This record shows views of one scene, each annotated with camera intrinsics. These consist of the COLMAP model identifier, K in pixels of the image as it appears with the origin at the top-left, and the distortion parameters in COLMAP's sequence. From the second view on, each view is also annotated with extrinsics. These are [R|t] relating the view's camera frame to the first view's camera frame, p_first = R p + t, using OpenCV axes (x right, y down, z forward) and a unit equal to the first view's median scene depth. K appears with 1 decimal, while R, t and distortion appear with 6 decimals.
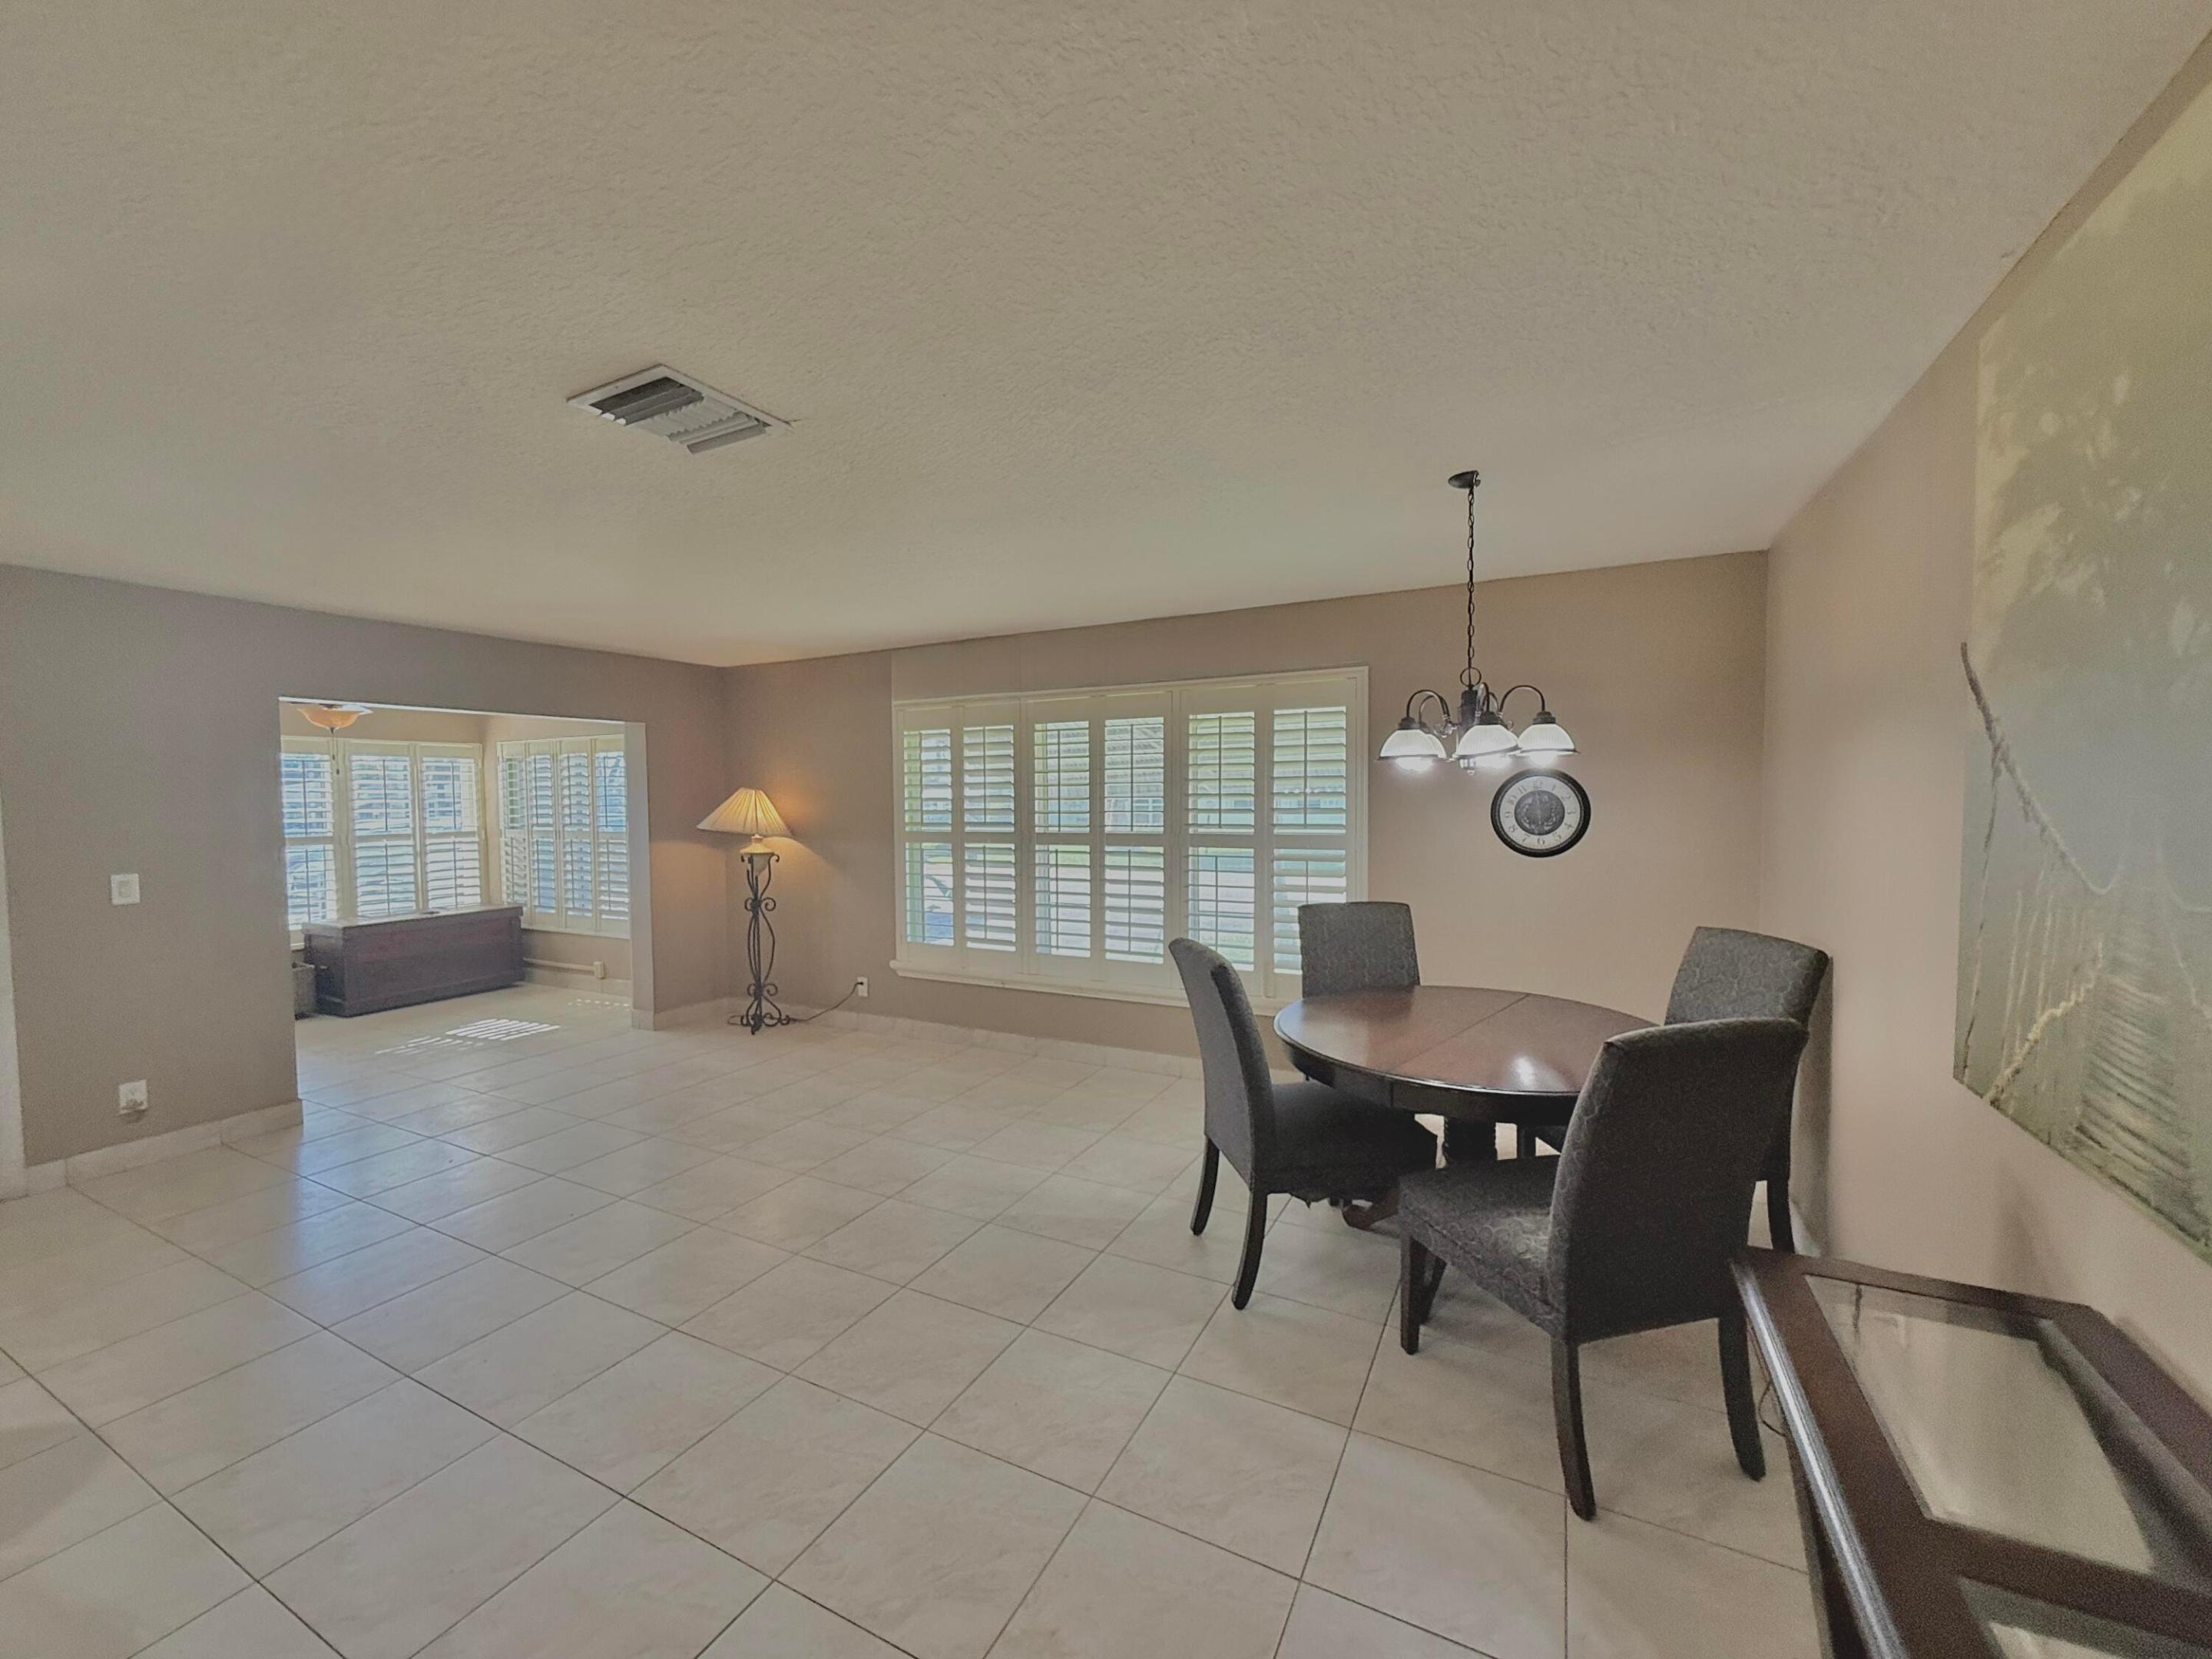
lens RADIAL K [[881.6, 0, 1109.1], [0, 881.6, 834.0], [0, 0, 1]] dist [0.000853, -0.000093]
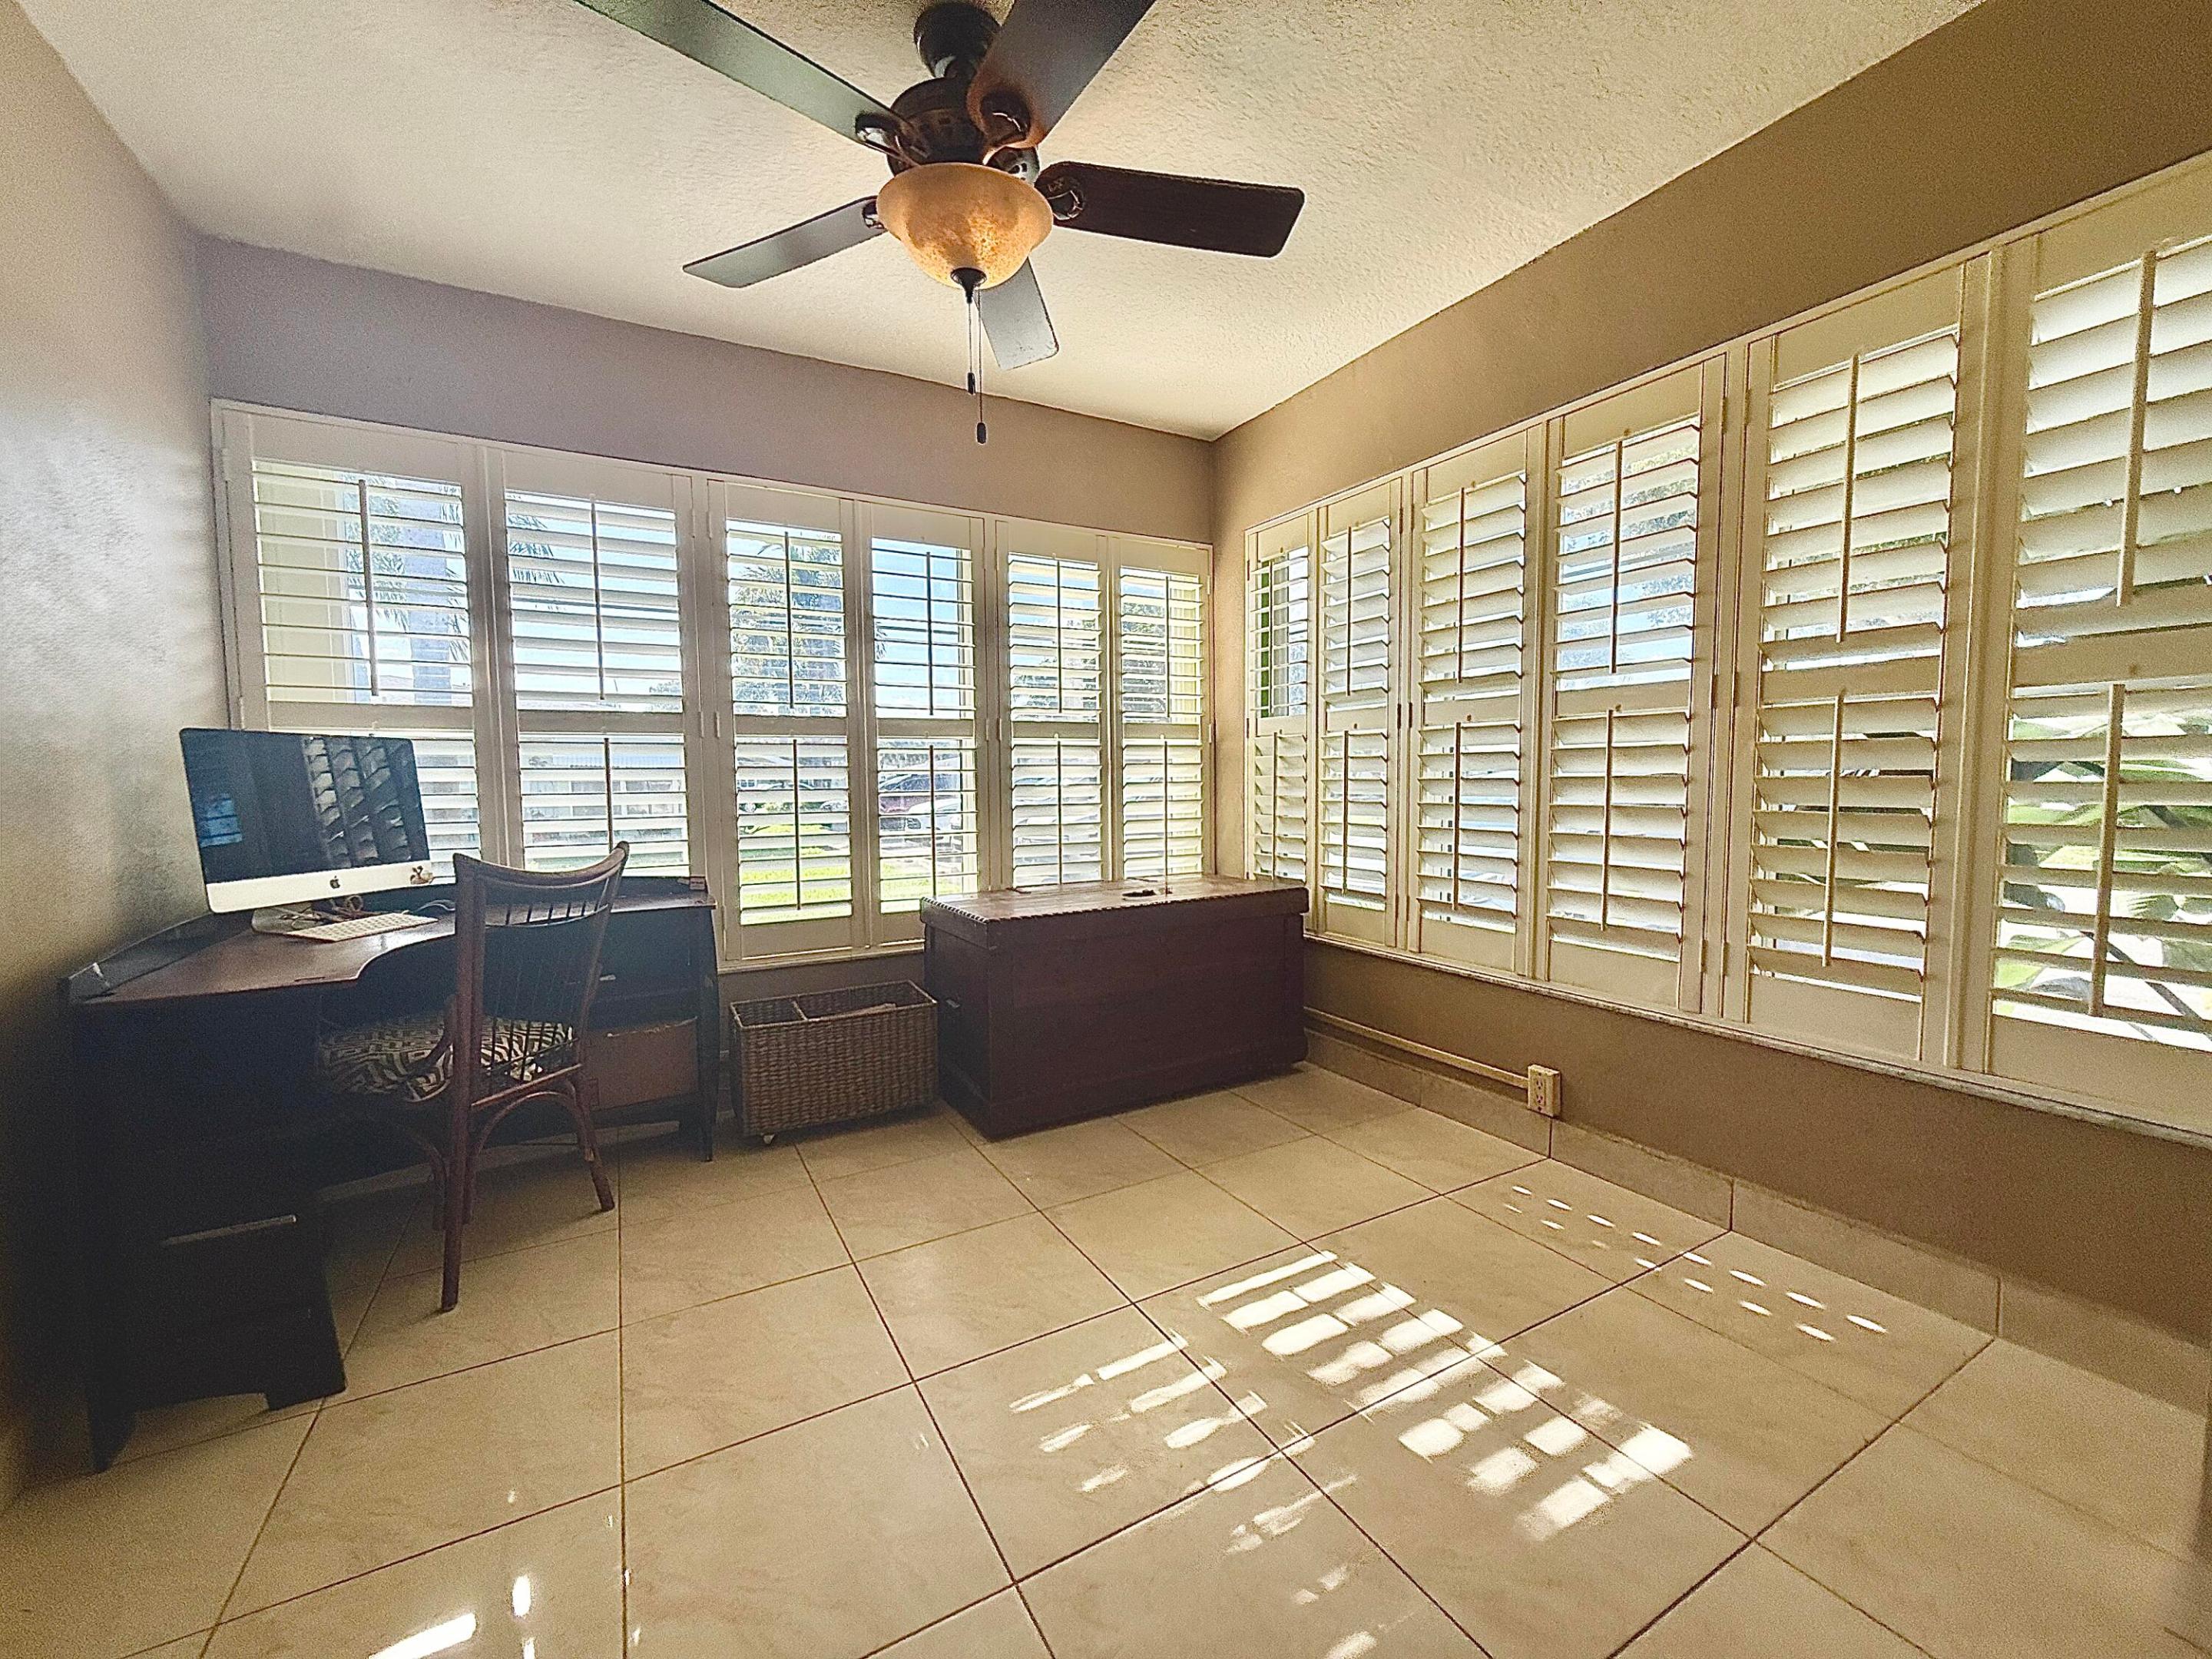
lens RADIAL K [[881.6, 0, 1107.8], [0, 881.6, 831.3], [0, 0, 1]] dist [0.000853, -0.000093]
pose [[0.835582, 0.034514, -0.548280, -0.531615], [-0.019456, 0.999258, 0.033251, 0.043340], [0.549021, -0.017117, 0.835633, 0.612147]]
